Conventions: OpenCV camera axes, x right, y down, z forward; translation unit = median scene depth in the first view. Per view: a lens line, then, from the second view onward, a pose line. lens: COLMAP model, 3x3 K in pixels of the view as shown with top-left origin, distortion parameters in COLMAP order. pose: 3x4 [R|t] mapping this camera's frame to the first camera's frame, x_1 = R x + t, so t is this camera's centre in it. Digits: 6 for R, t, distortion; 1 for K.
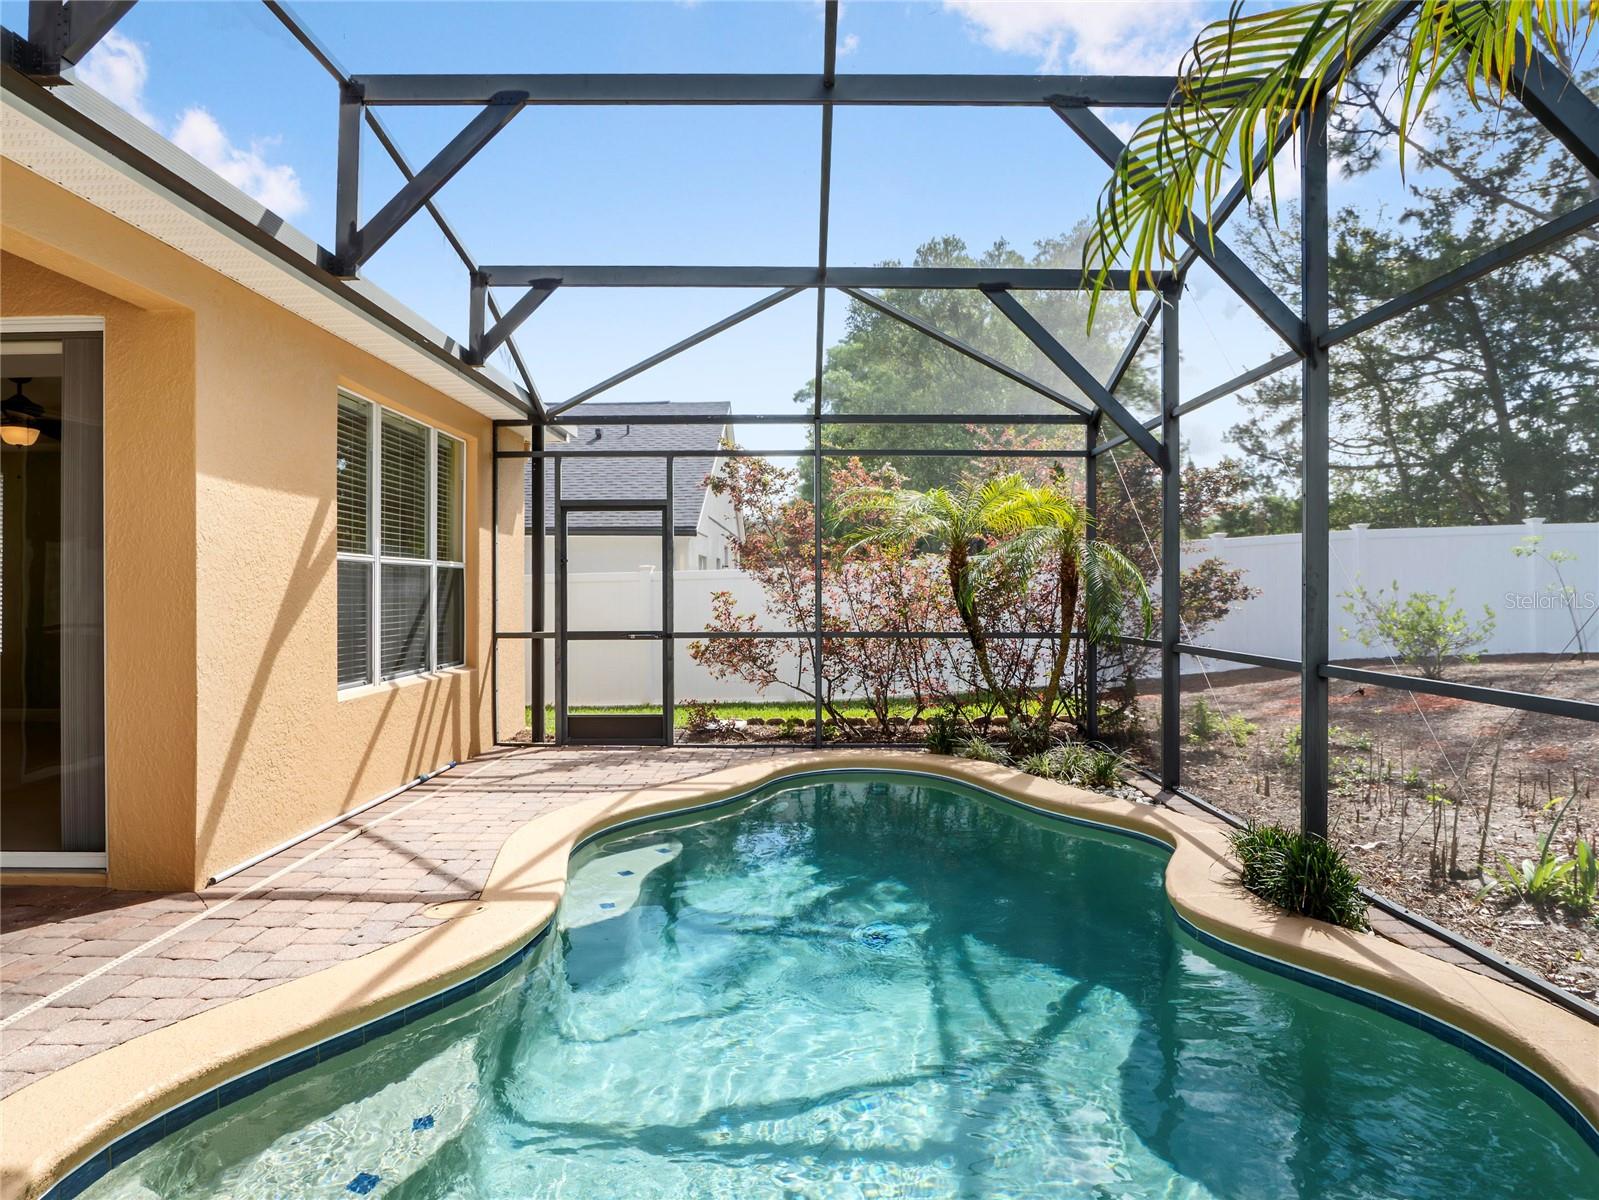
lens RADIAL K [[963.1, 0, 801.3], [0, 963.1, 595.7], [0, 0, 1]] dist [-0.029841, 0.013205]
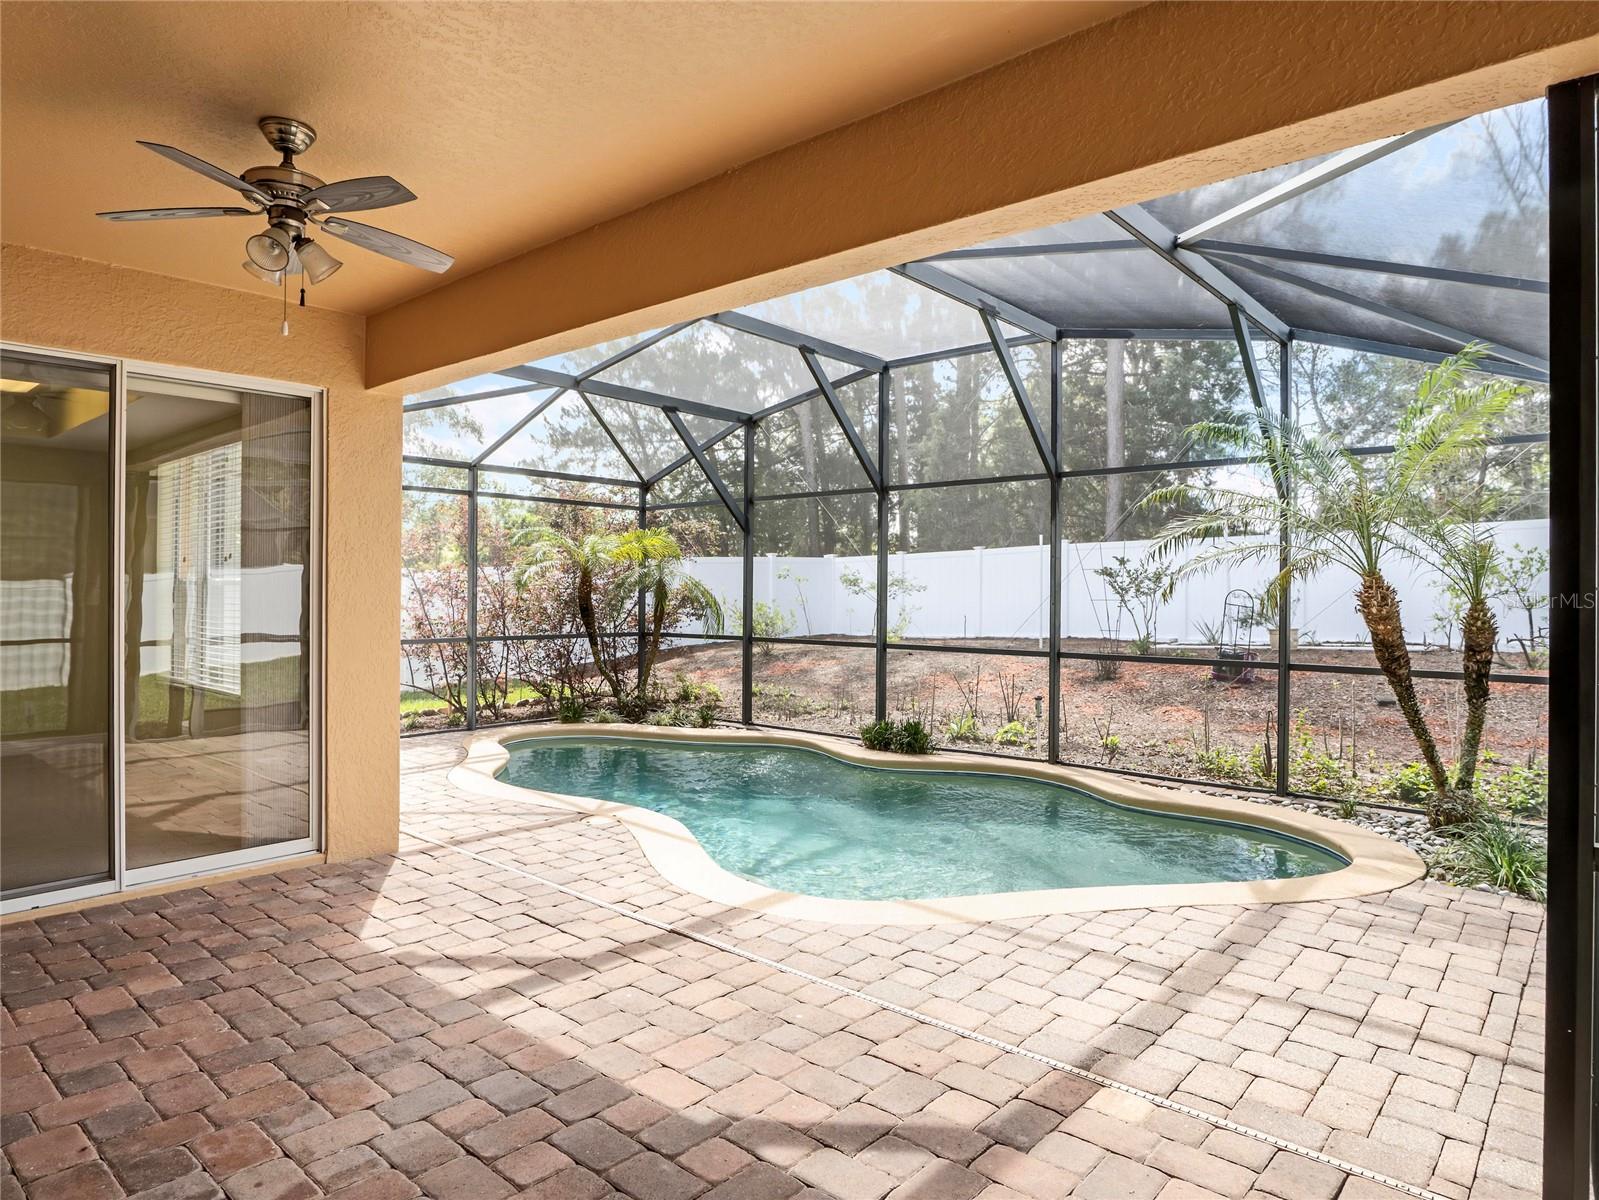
lens RADIAL K [[963.1, 0, 790.5], [0, 963.1, 595.4], [0, 0, 1]] dist [-0.029841, 0.013205]
pose [[0.650289, -0.004742, 0.759672, -1.206102], [0.004189, 0.999988, 0.002656, -0.032868], [-0.759675, 0.001455, 0.650301, -0.220352]]
